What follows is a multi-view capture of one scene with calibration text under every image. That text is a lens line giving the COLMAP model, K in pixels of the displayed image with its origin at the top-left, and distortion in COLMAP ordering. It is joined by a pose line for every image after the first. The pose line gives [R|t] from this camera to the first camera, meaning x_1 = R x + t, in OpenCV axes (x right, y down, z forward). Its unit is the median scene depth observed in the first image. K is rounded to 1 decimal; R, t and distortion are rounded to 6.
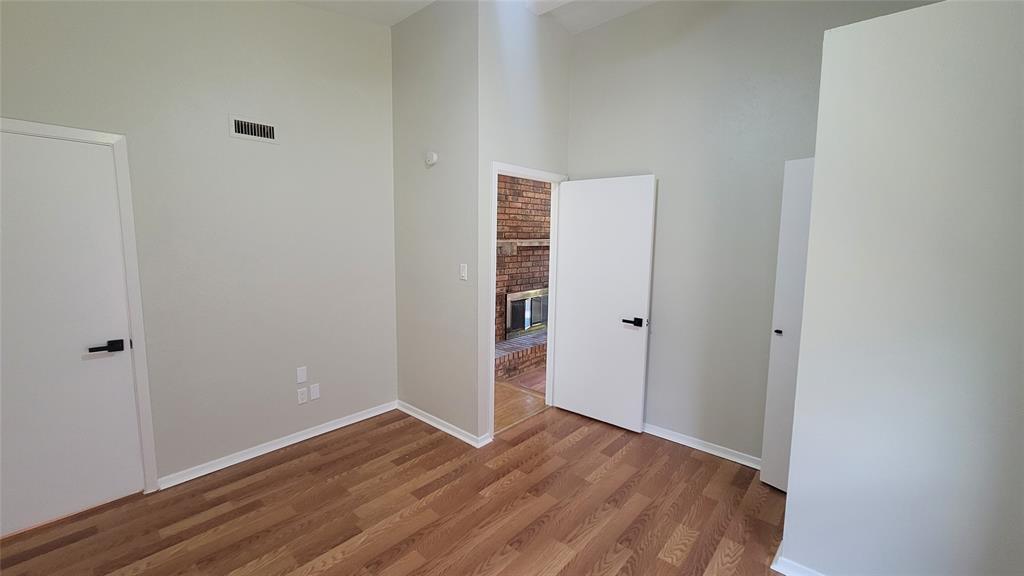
lens RADIAL K [[415.6, 0, 511.9], [0, 415.6, 287.1], [0, 0, 1]] dist [-0.003217, -0.000682]
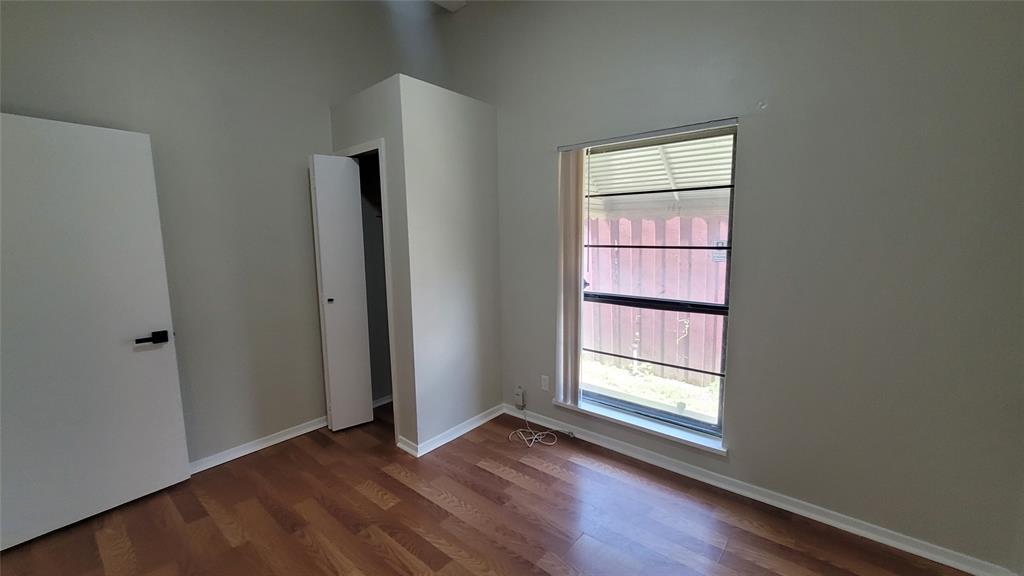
lens RADIAL K [[415.6, 0, 512.5], [0, 415.6, 287.1], [0, 0, 1]] dist [-0.003217, -0.000682]
pose [[-0.029143, -0.138854, 0.989884, -0.476799], [0.131811, 0.981123, 0.141506, -0.025182], [-0.990846, 0.134602, -0.010290, 0.436912]]
